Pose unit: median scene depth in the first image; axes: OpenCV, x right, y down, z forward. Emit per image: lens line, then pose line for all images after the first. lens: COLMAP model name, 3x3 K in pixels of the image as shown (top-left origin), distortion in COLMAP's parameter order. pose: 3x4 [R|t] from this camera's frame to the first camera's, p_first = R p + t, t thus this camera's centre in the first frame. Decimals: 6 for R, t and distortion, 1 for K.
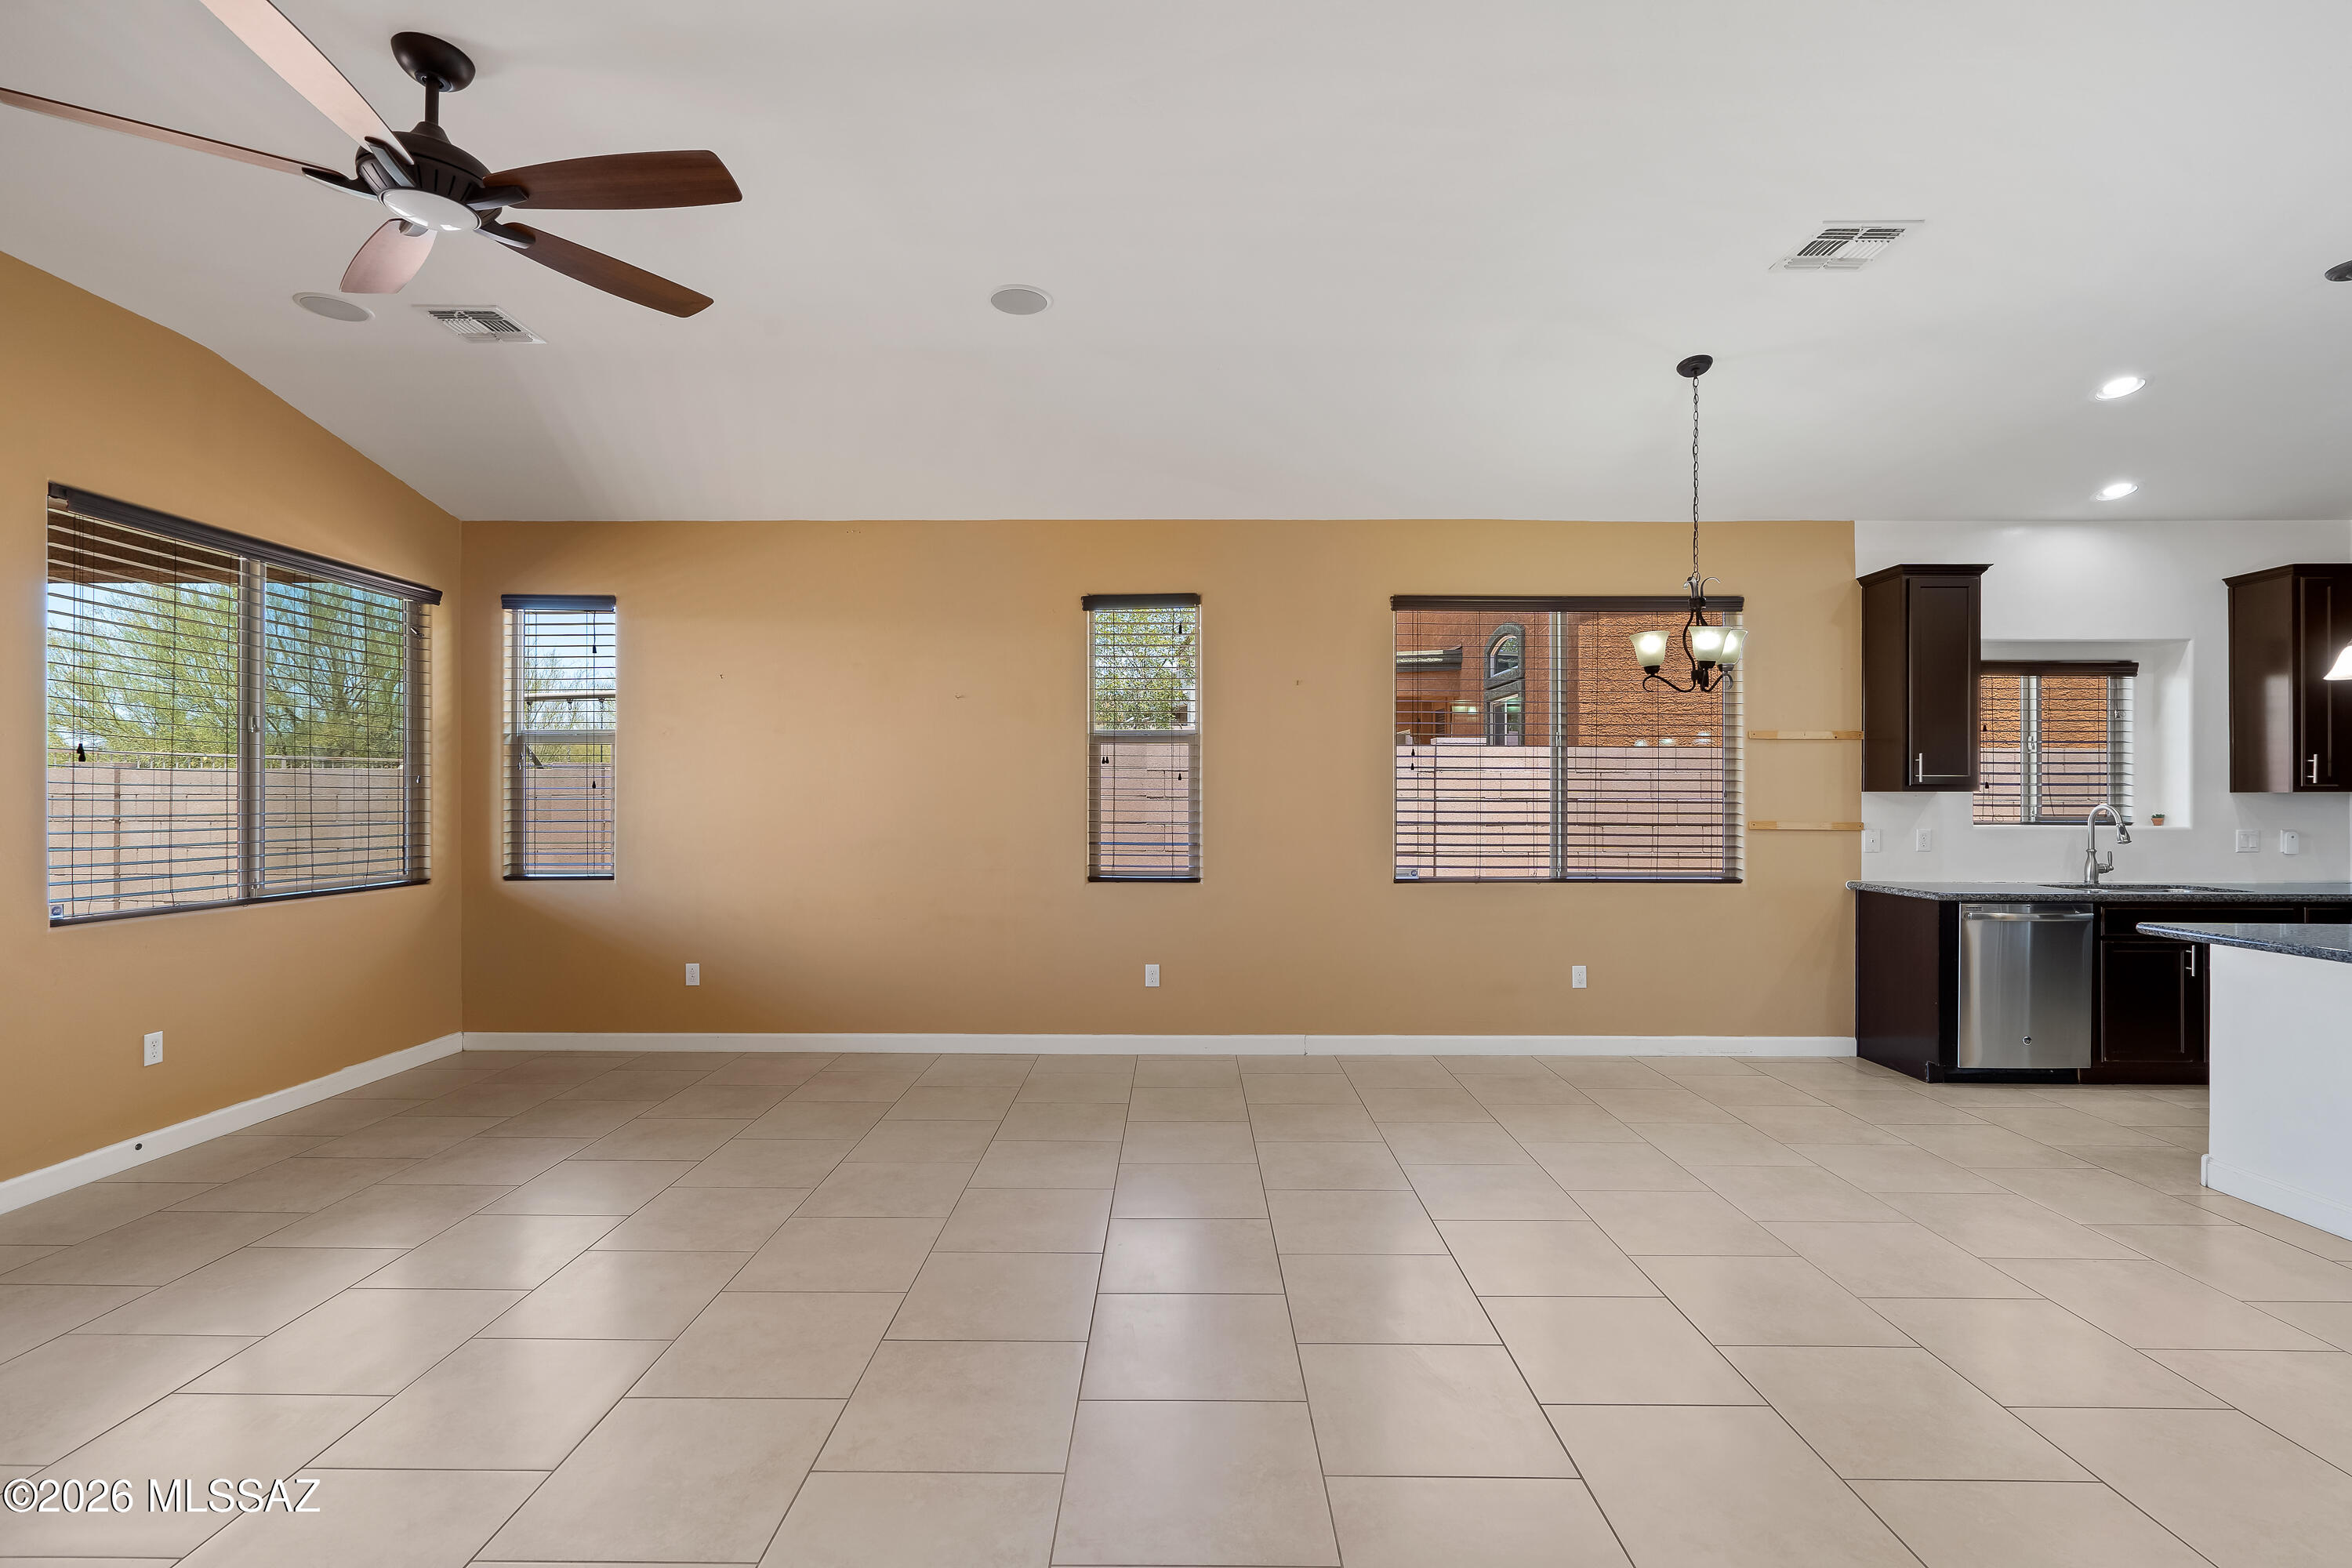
lens RADIAL K [[1083.0, 0, 1159.3], [0, 1083.0, 787.7], [0, 0, 1]] dist [-0.004932, 0.002930]
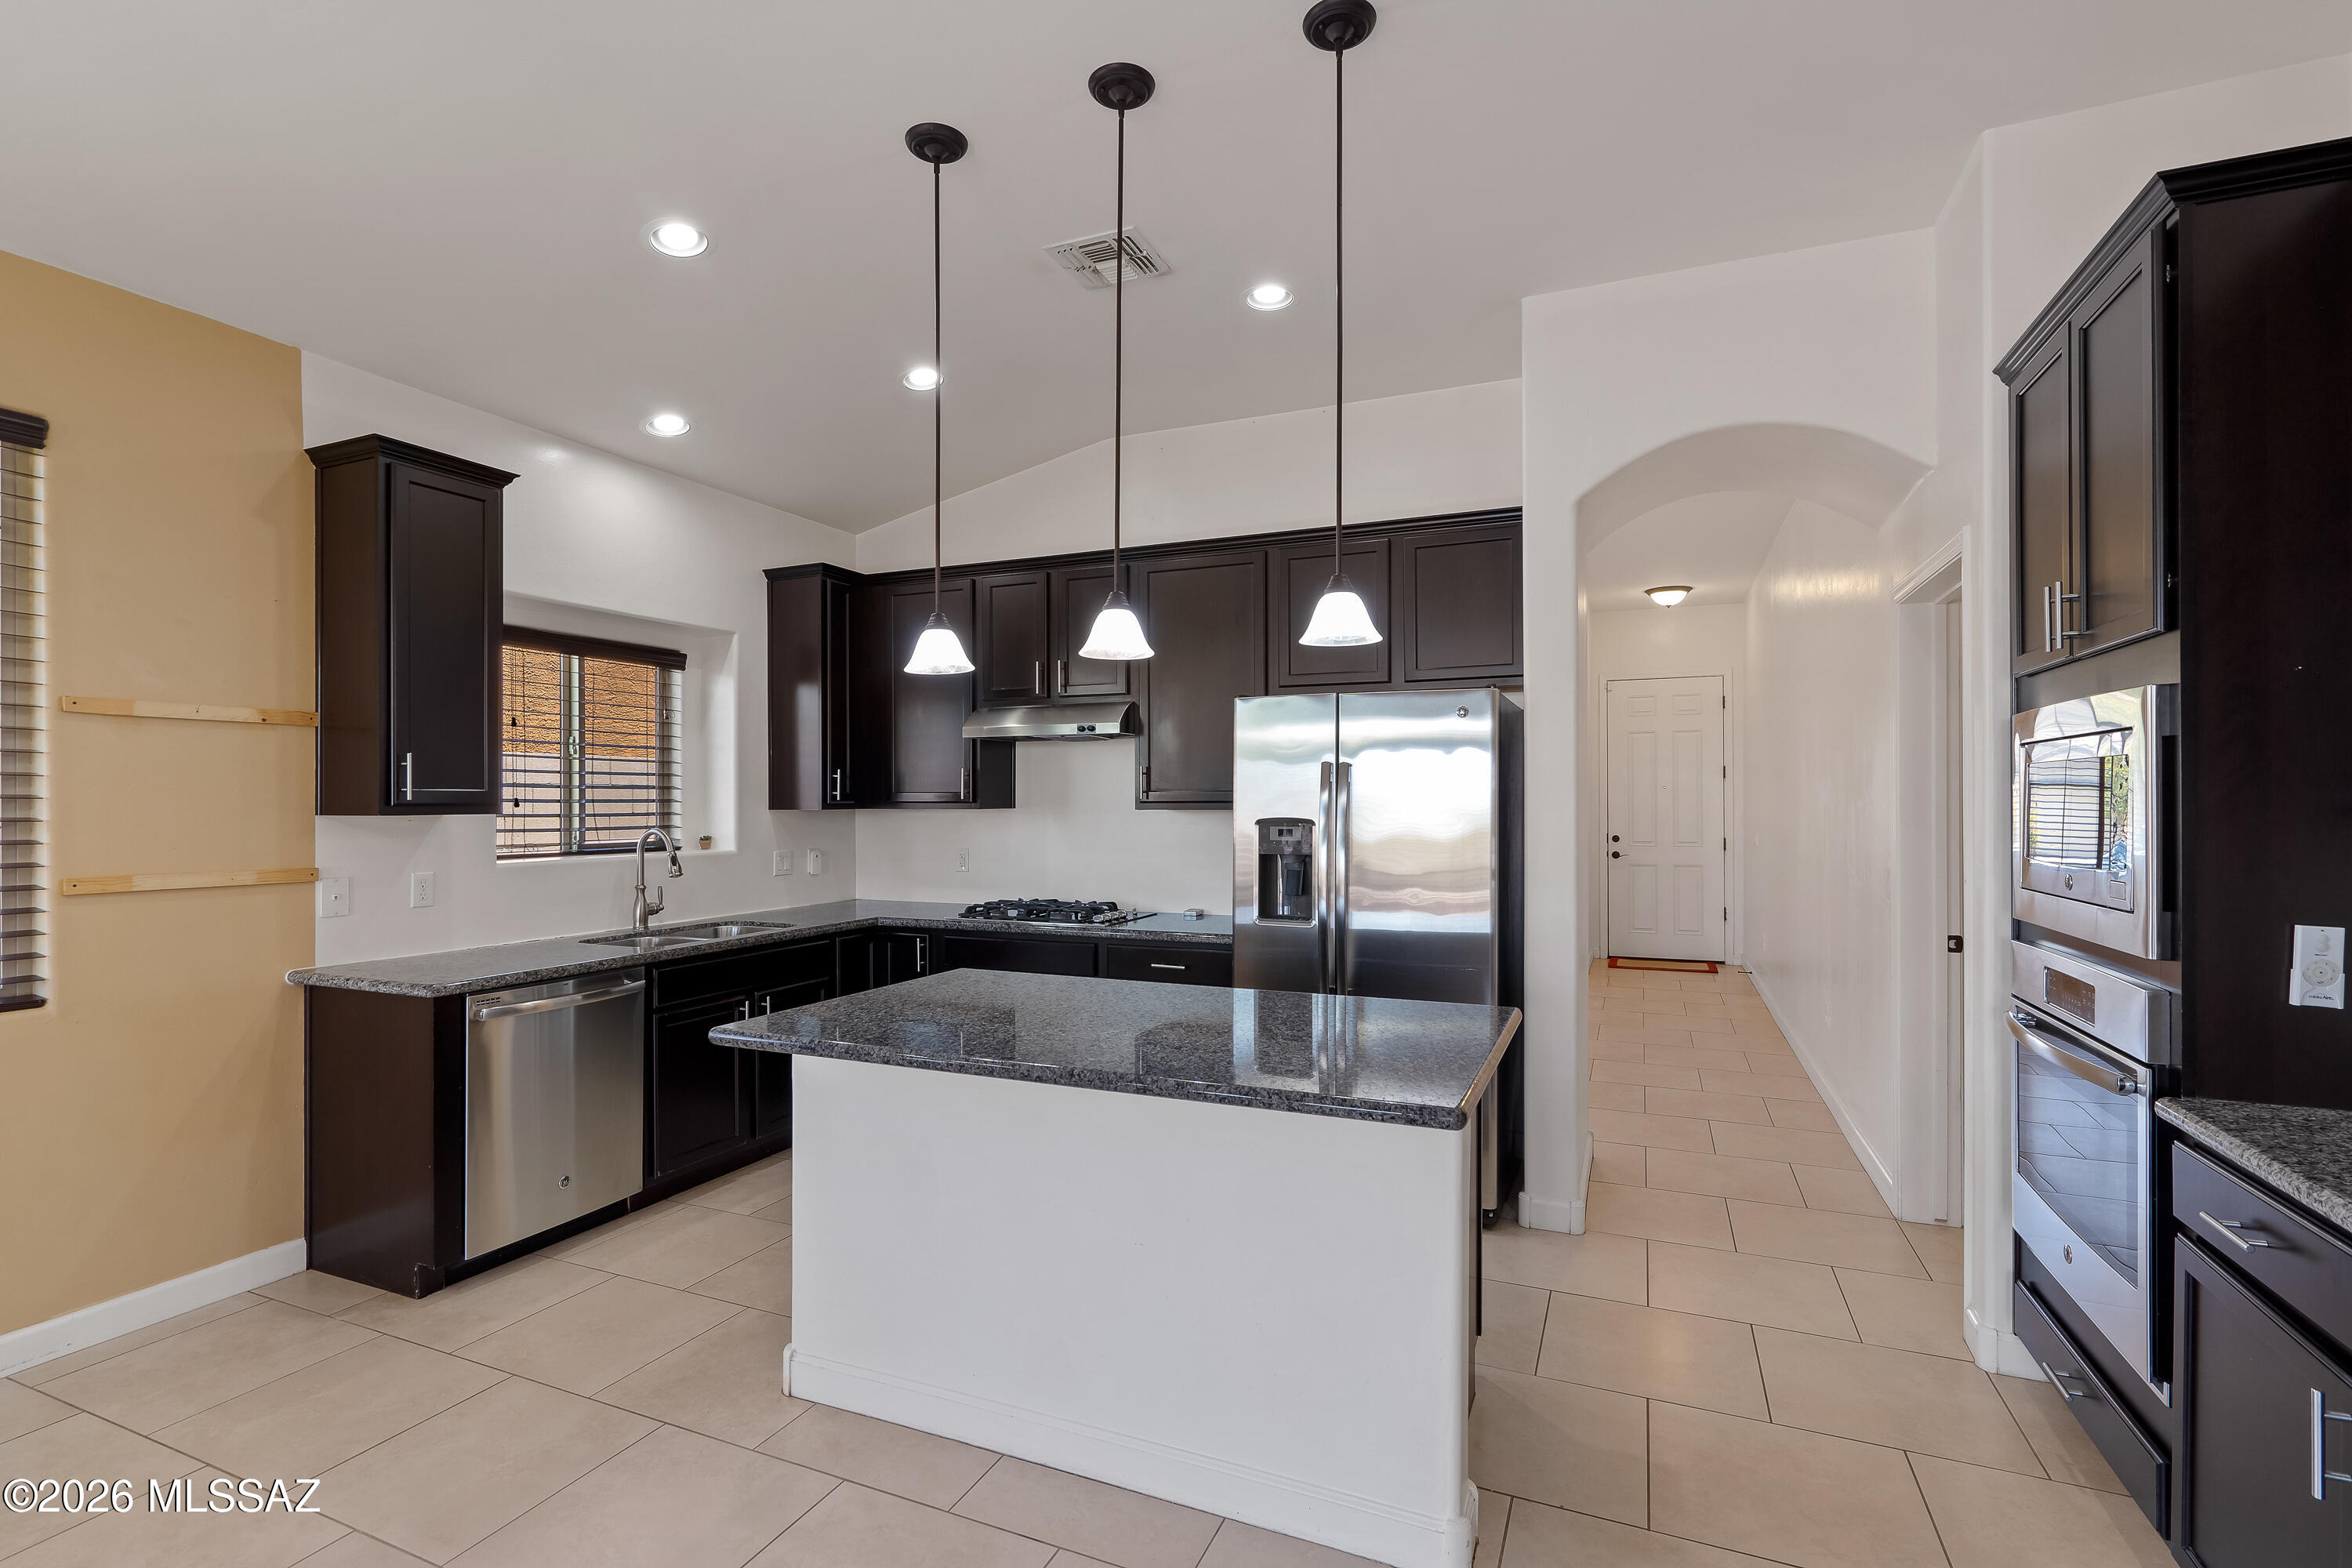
lens RADIAL K [[1083.0, 0, 1153.6], [0, 1083.0, 805.3], [0, 0, 1]] dist [-0.004932, 0.002930]
pose [[0.395825, -0.007263, 0.918297, 0.292741], [-0.003830, 0.999947, 0.009559, -0.009302], [-0.918318, -0.007301, 0.395776, 0.351715]]
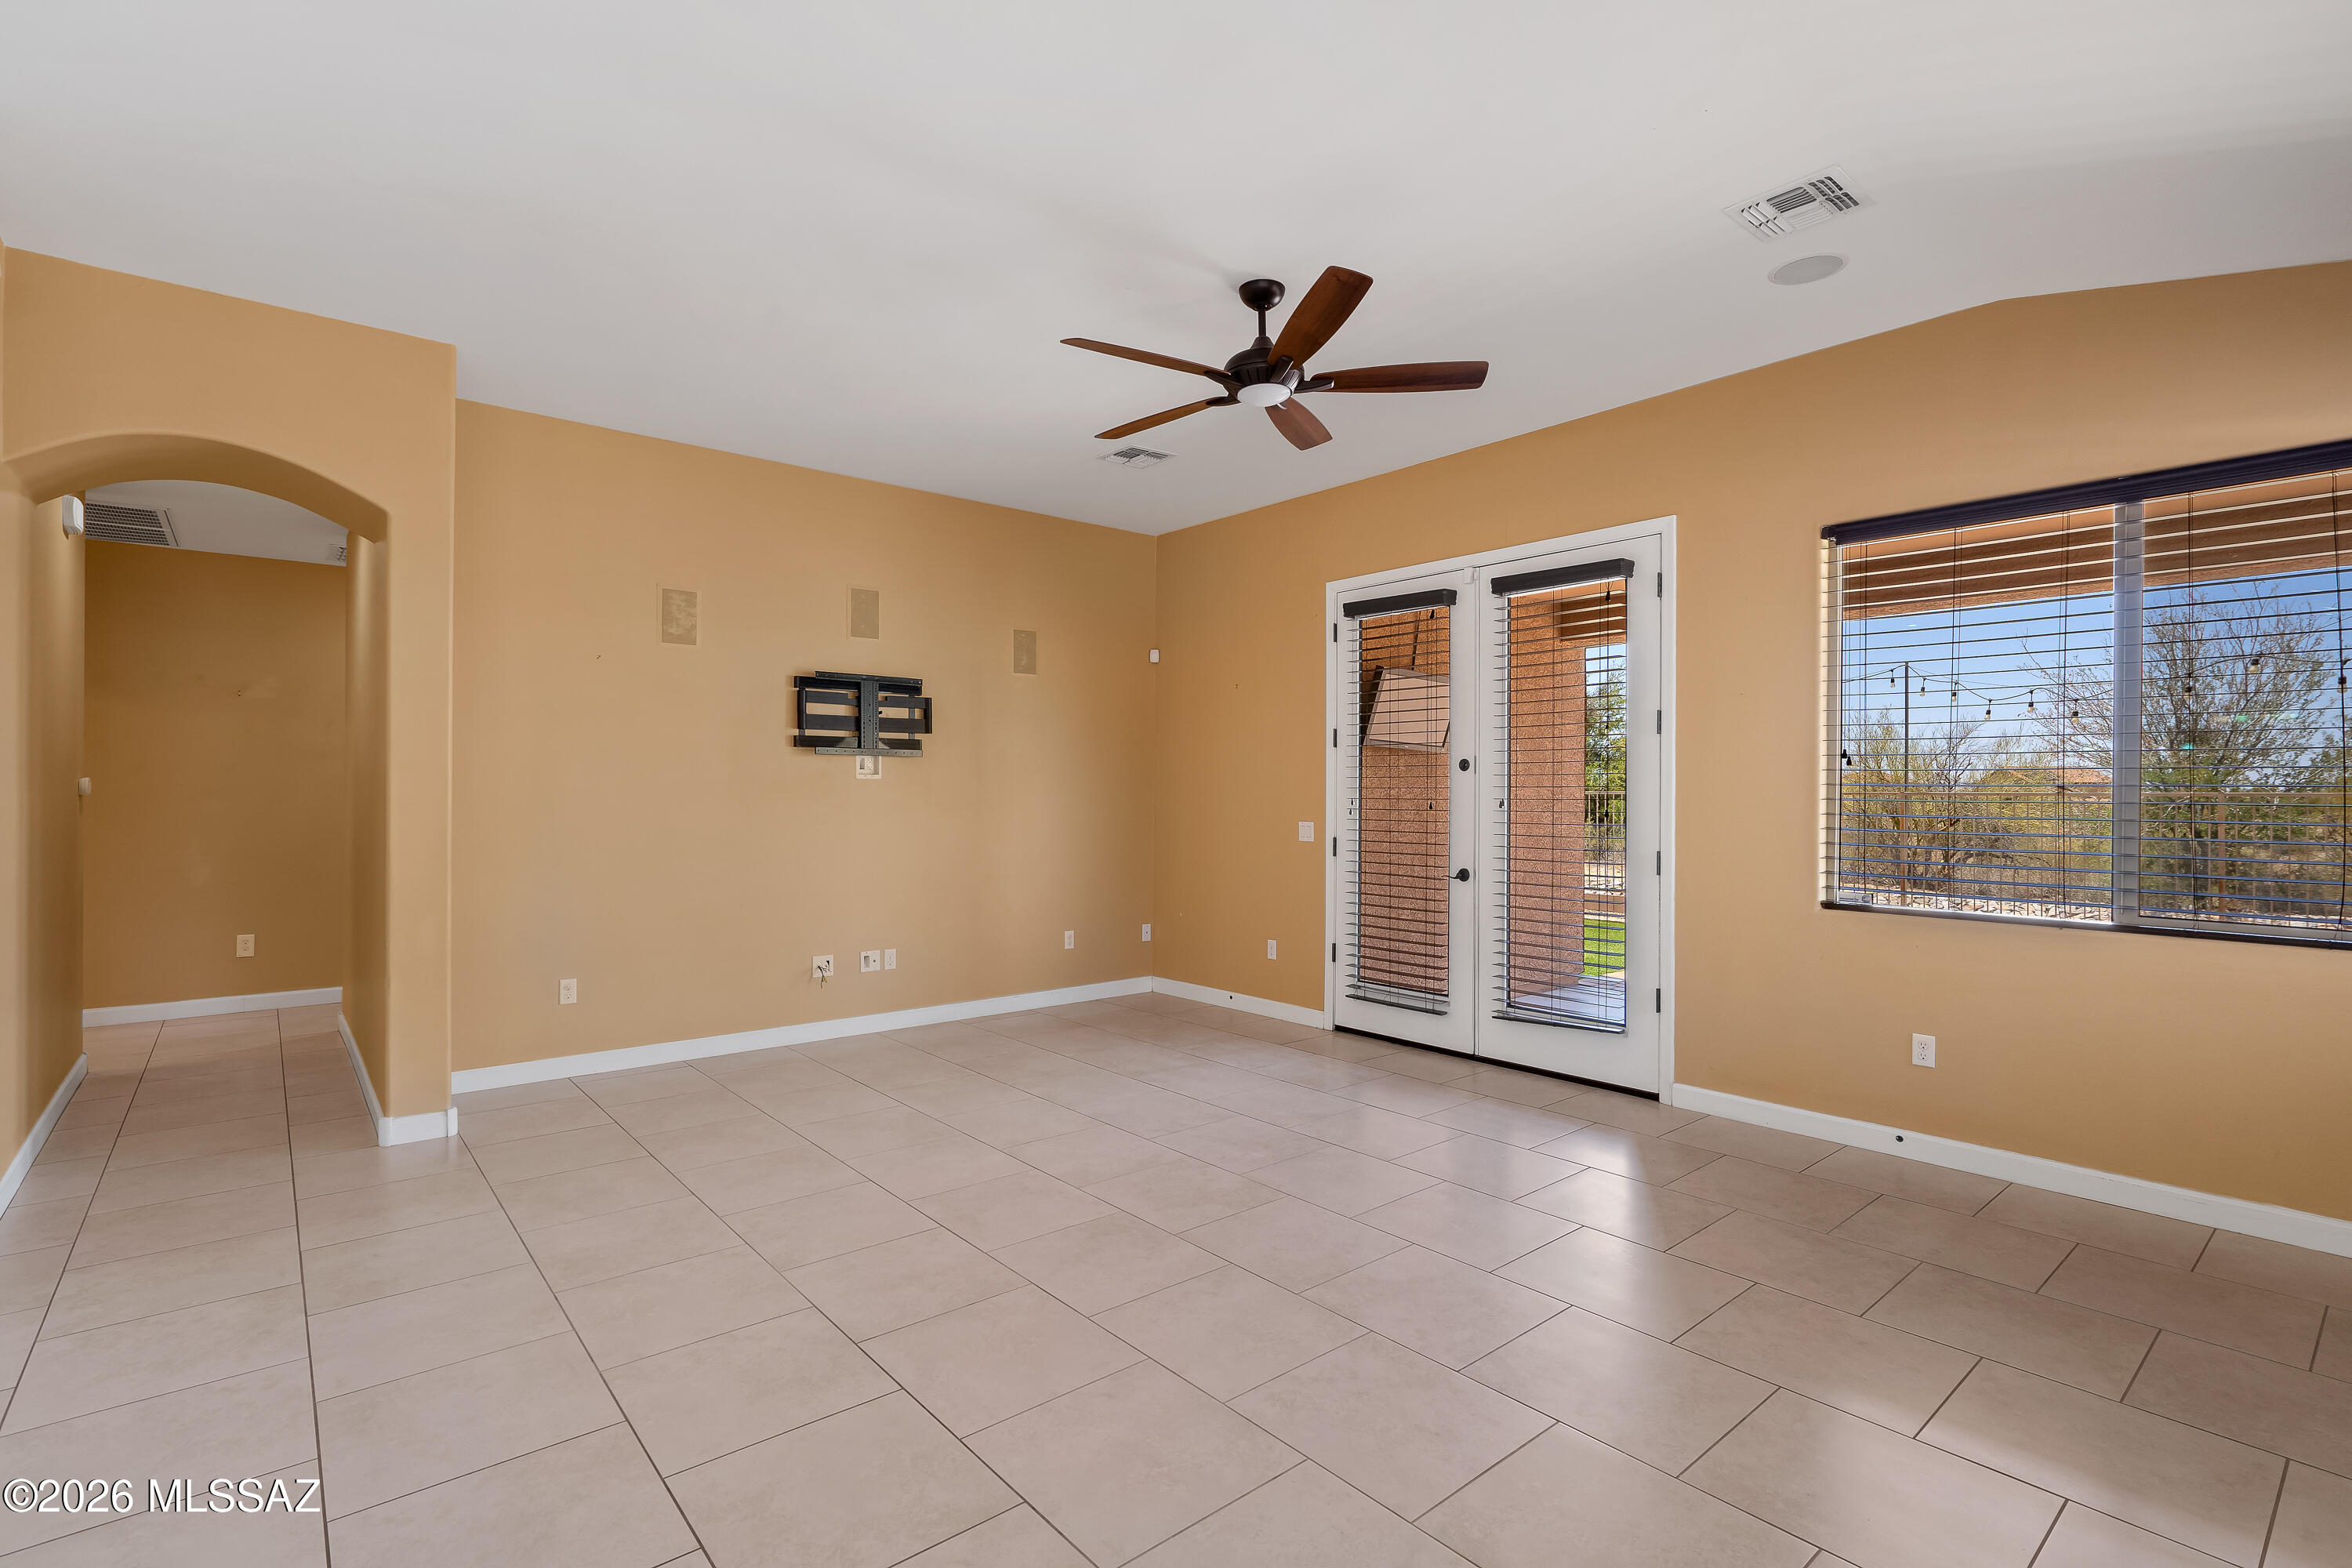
lens RADIAL K [[1083.0, 0, 1175.9], [0, 1083.0, 797.2], [0, 0, 1]] dist [-0.004932, 0.002930]
pose [[-0.764134, -0.000561, -0.645057, 0.169758], [-0.001028, 0.999999, 0.000348, 0.005896], [0.645057, 0.000929, -0.764134, 0.934872]]
